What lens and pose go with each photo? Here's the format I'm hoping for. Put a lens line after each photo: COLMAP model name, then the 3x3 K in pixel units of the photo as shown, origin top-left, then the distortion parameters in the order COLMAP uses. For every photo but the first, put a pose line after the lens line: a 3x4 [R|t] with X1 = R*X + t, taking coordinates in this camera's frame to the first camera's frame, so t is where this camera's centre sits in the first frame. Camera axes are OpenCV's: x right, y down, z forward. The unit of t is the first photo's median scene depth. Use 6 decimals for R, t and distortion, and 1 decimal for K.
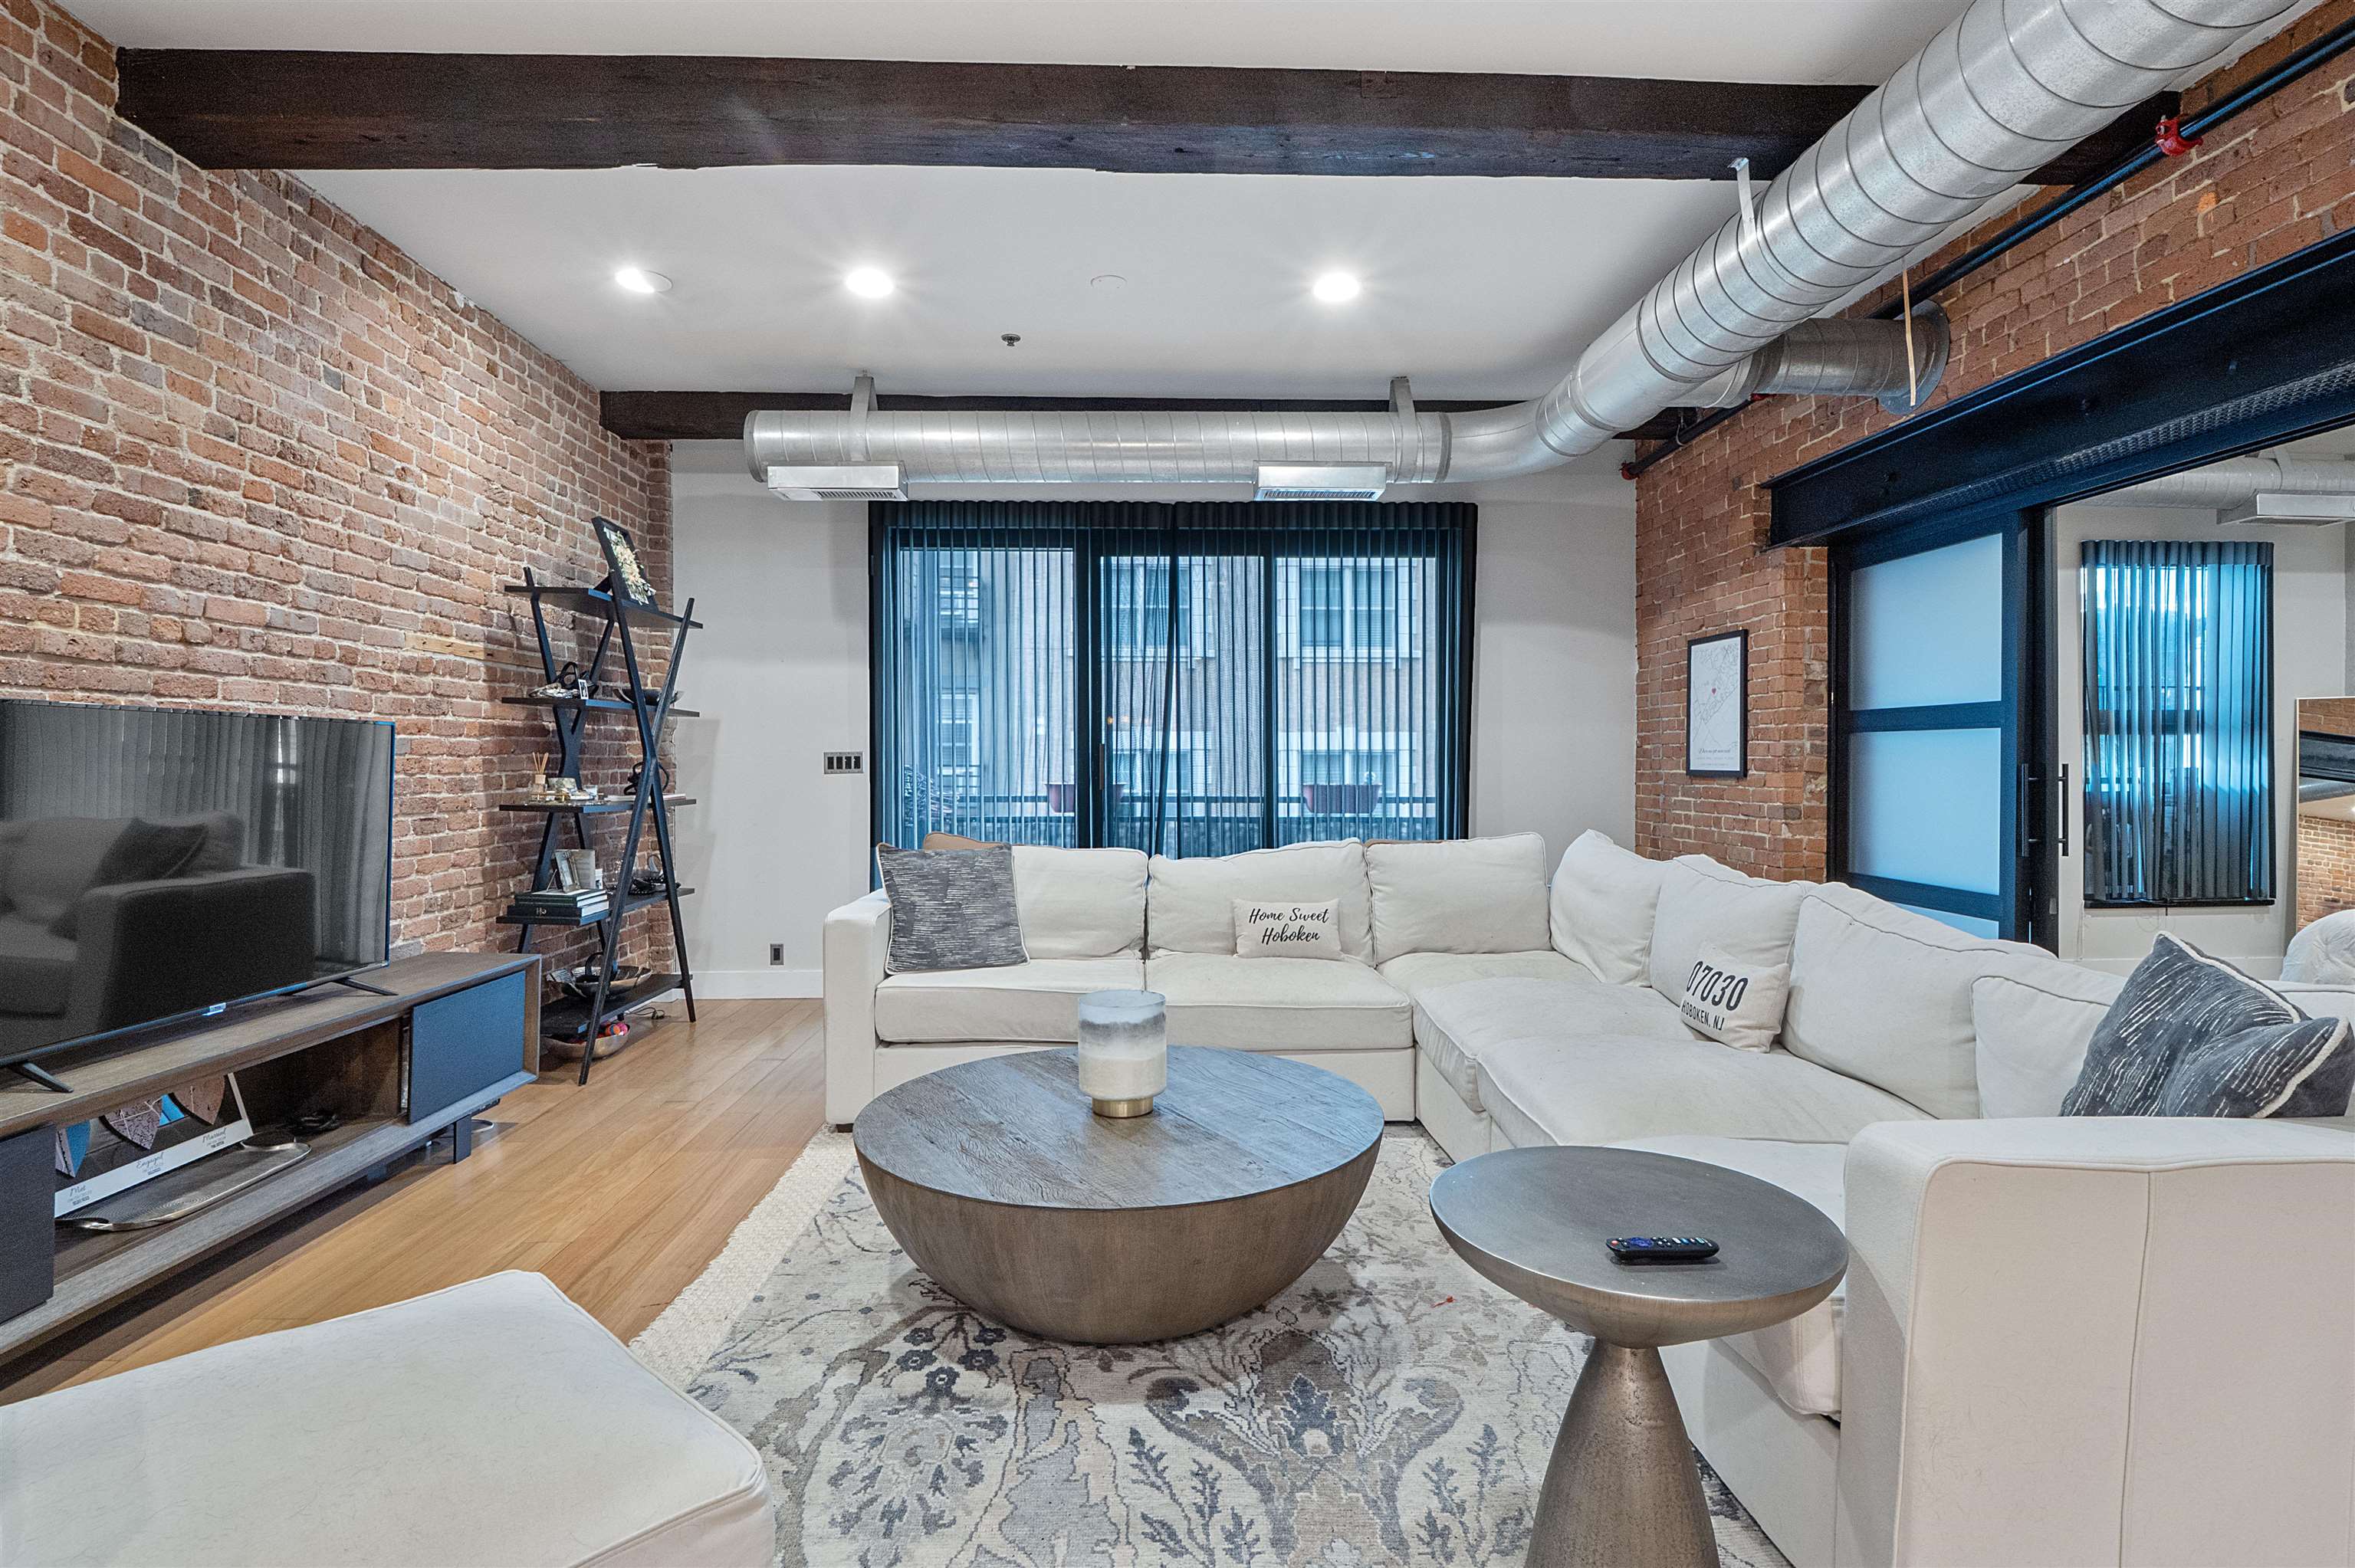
lens RADIAL K [[1135.5, 0, 1171.5], [0, 1135.5, 767.9], [0, 0, 1]] dist [-0.016527, 0.000275]
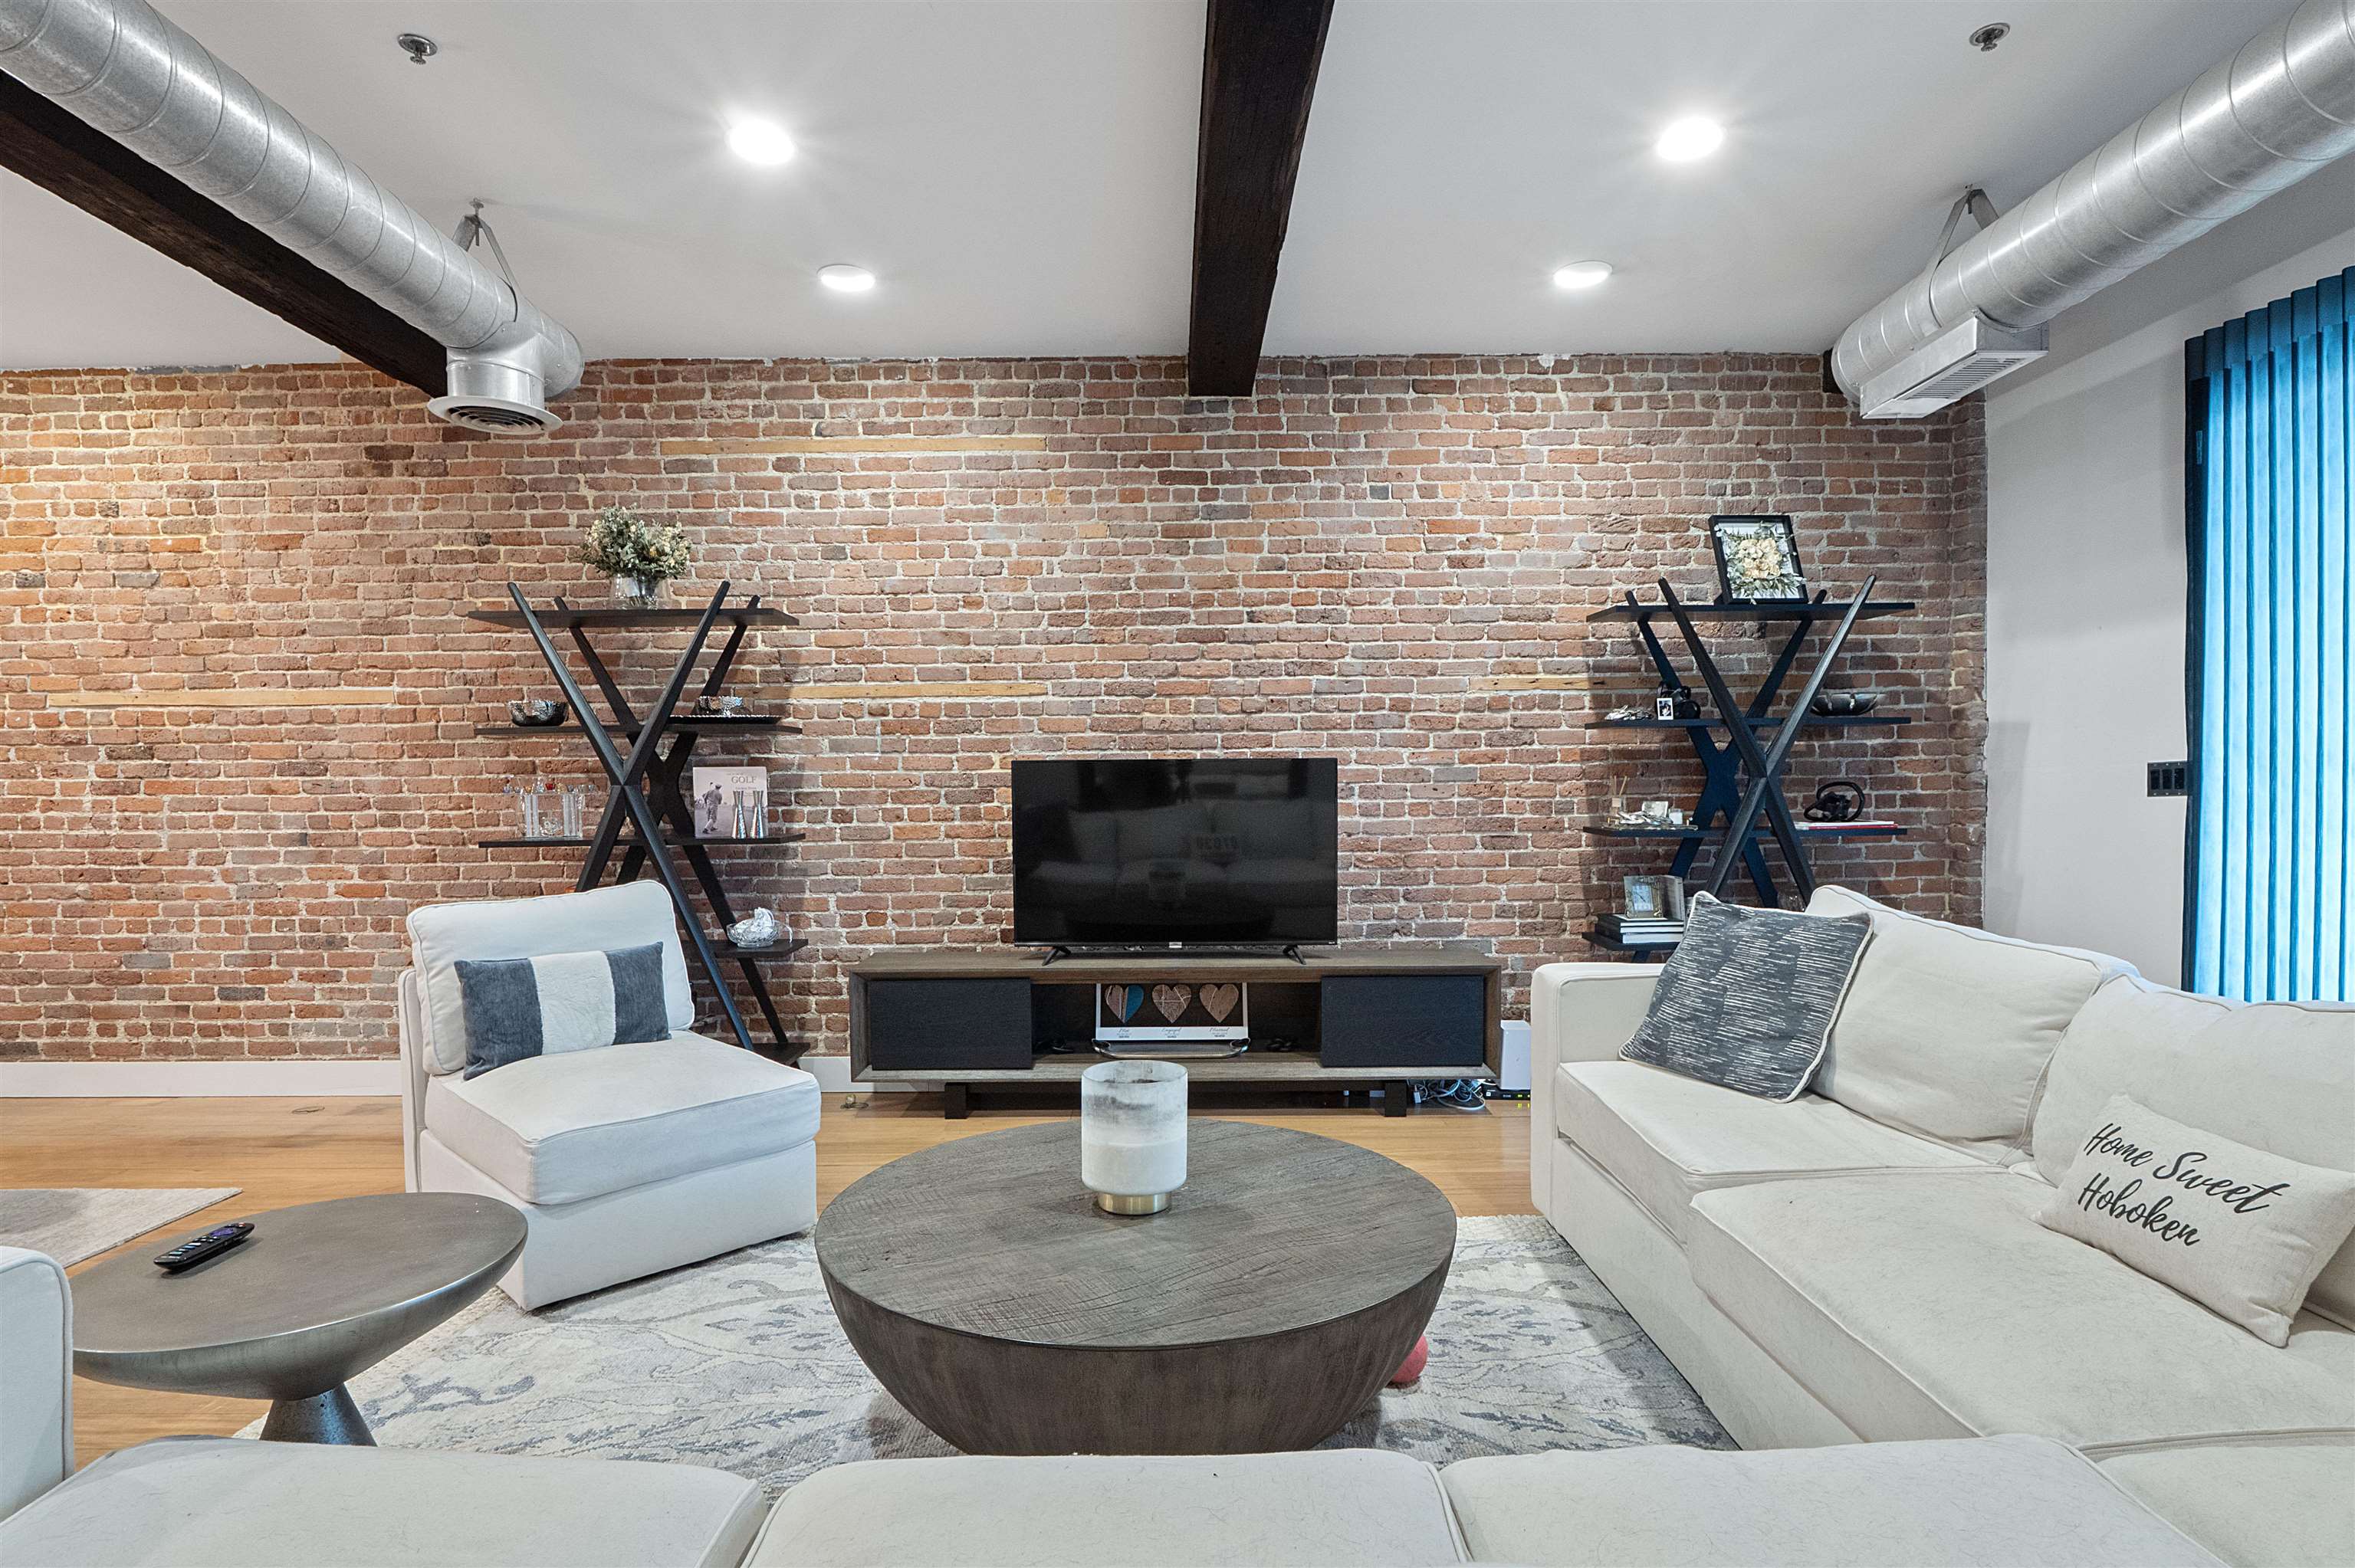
lens RADIAL K [[1158.8, 0, 1175.4], [0, 1158.8, 832.9], [0, 0, 1]] dist [-0.003183, -0.008194]
pose [[-0.032954, 0.034897, -0.998847, 0.533562], [0.006794, 0.999375, 0.034691, -0.001492], [0.999434, -0.005643, -0.033170, 0.704388]]
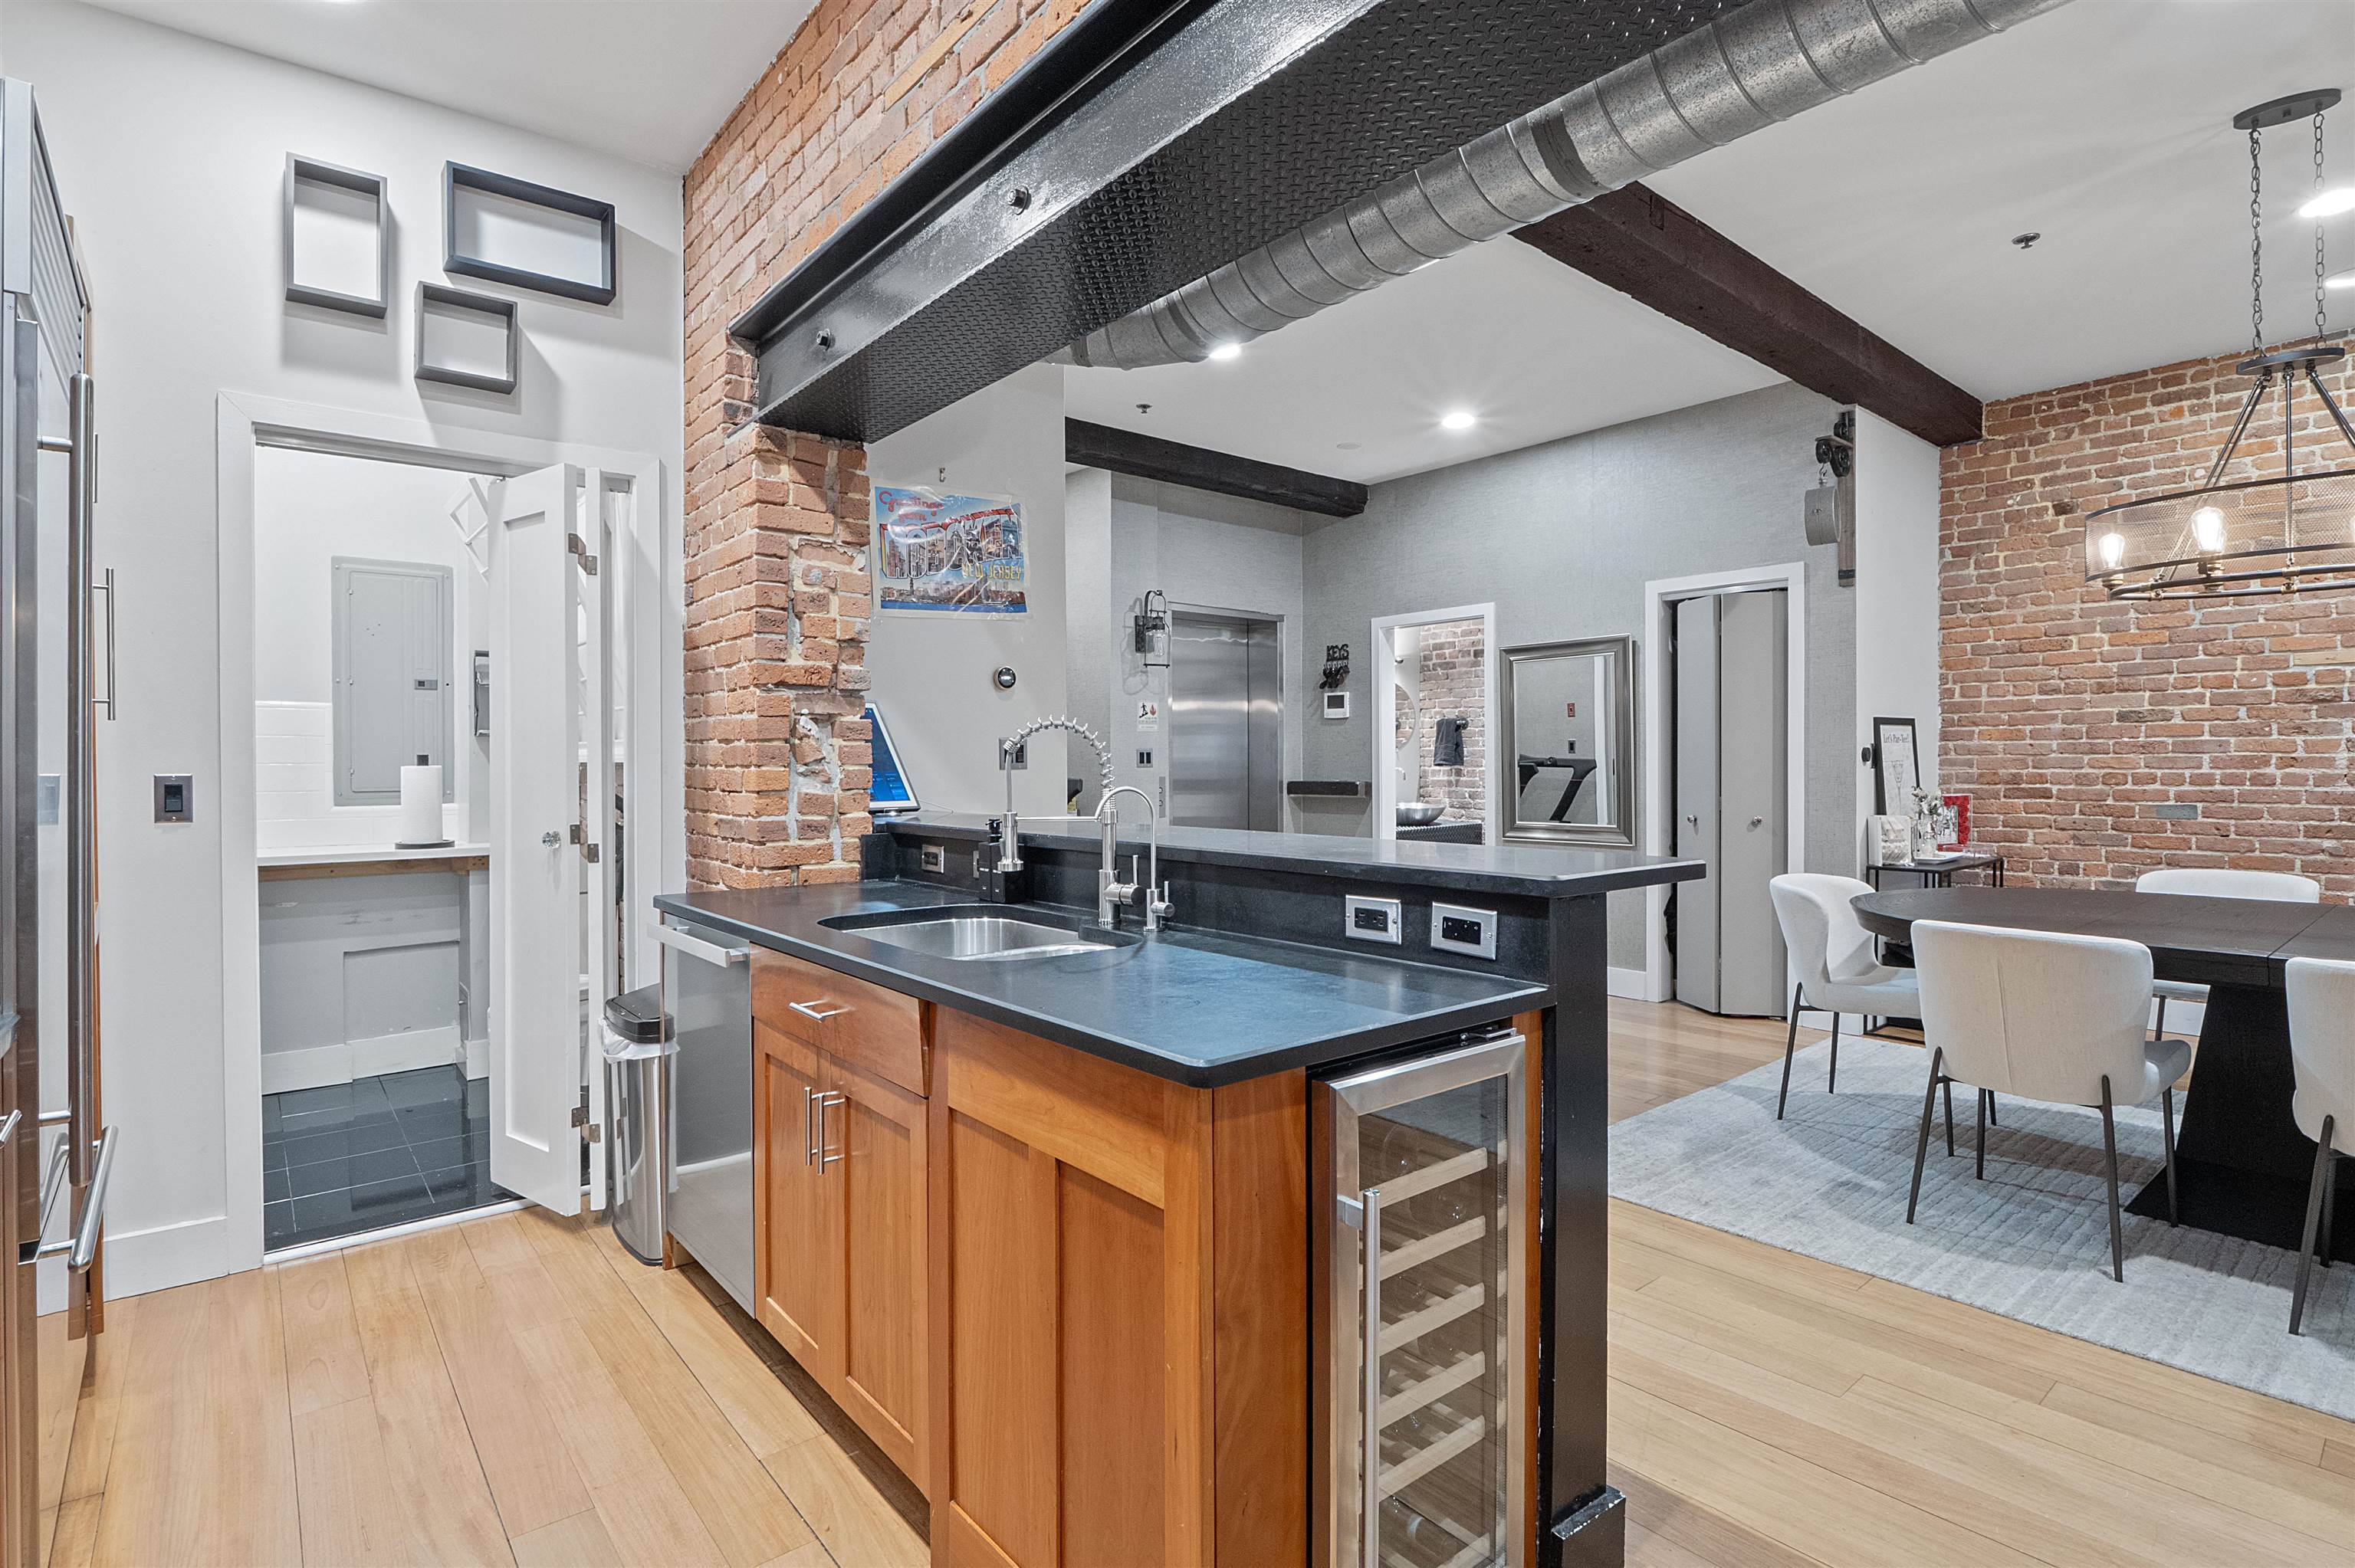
lens RADIAL K [[1140.0, 0, 1175.8], [0, 1140.0, 769.4], [0, 0, 1]] dist [-0.009537, -0.005492]
pose [[-0.795843, 0.007408, -0.605458, 1.041943], [0.004545, 0.999970, 0.006262, -0.001758], [0.605486, 0.002232, -0.795853, -0.248226]]
